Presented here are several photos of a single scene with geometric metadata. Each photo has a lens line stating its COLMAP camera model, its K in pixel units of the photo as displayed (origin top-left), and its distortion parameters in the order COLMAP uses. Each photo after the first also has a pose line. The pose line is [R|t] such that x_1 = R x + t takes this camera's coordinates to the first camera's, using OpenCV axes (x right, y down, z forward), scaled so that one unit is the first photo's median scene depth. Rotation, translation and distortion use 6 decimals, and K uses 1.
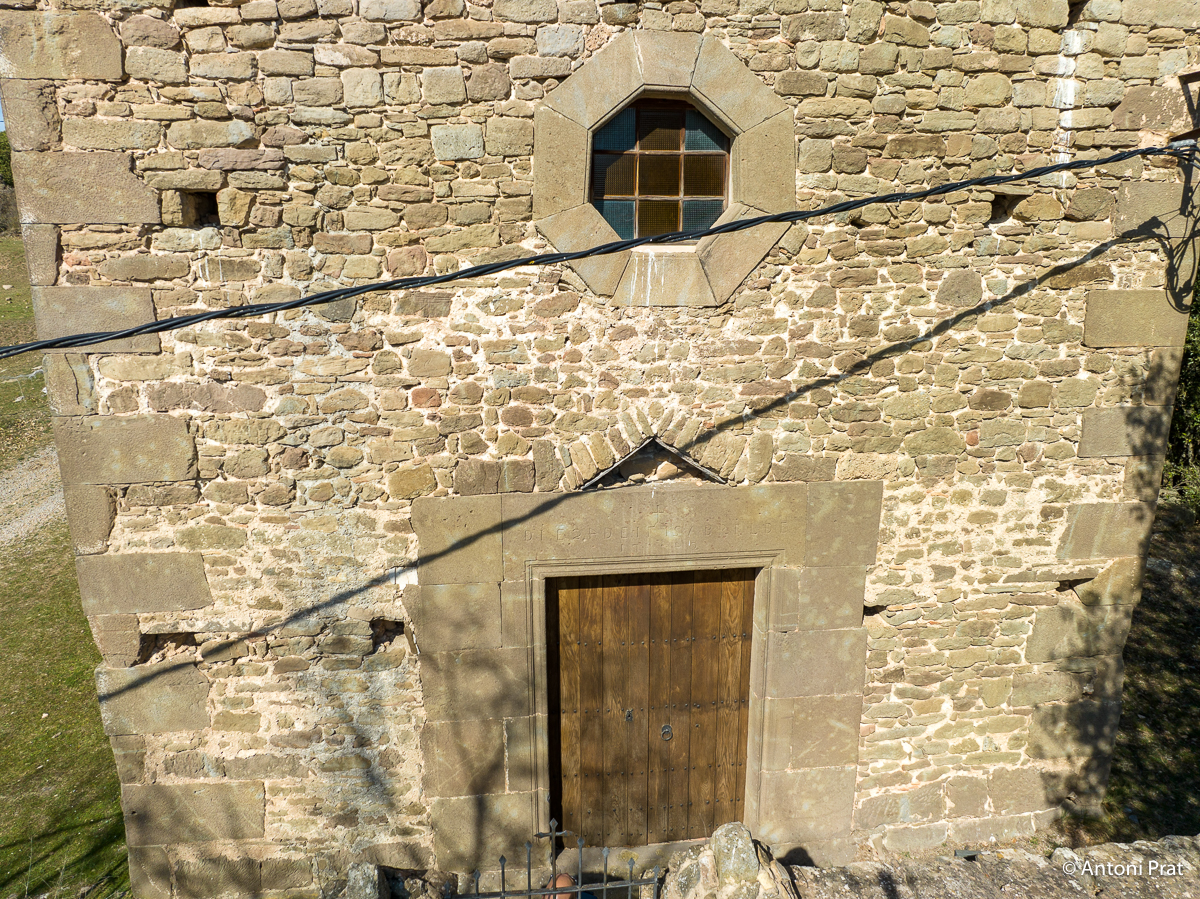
lens RADIAL K [[848.4, 0, 598.2], [0, 848.4, 446.6], [0, 0, 1]] dist [-0.043450, 0.016727]
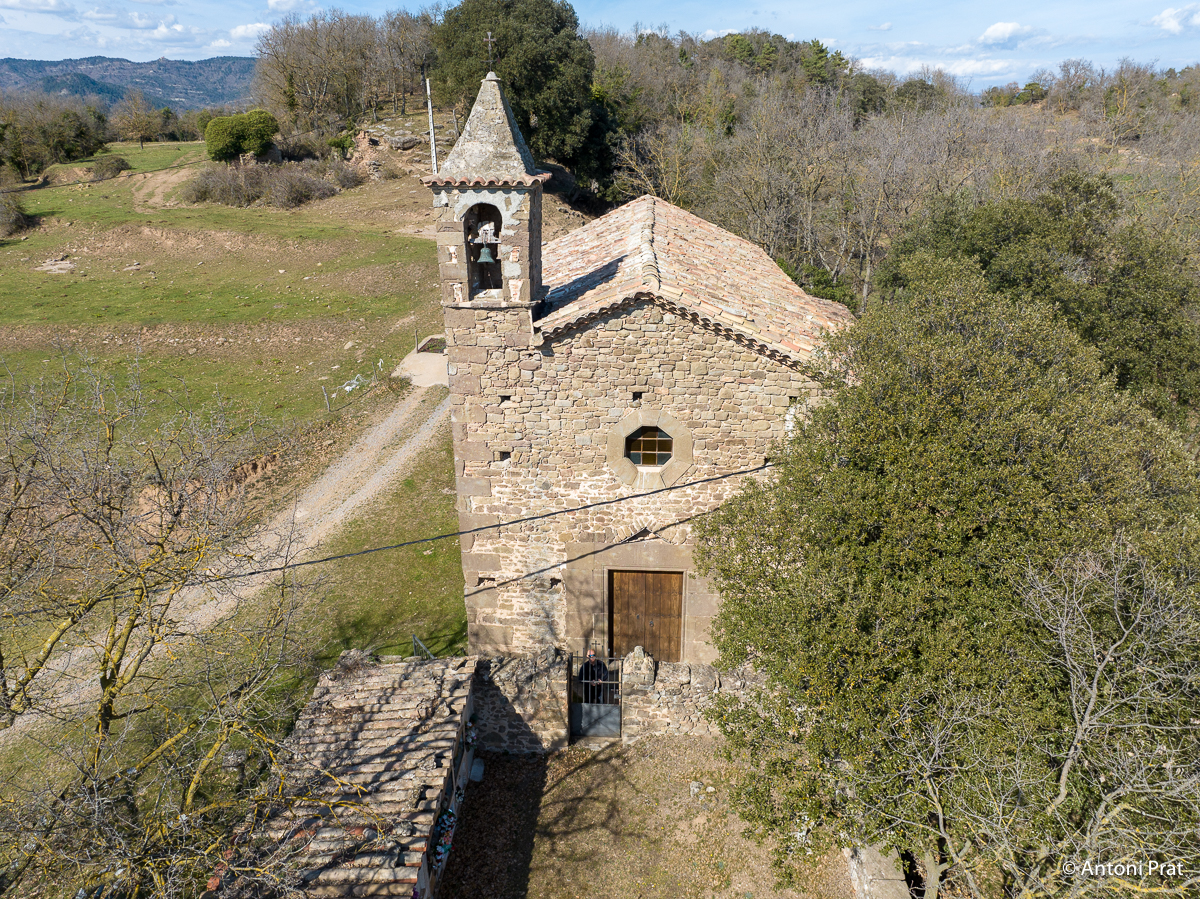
lens RADIAL K [[848.4, 0, 603.0], [0, 848.4, 451.0], [0, 0, 1]] dist [-0.043450, 0.016727]
pose [[0.984473, 0.064787, -0.163143, 0.387412], [-0.042040, 0.989370, 0.139210, -0.686354], [0.170428, -0.130190, 0.976732, -1.904181]]
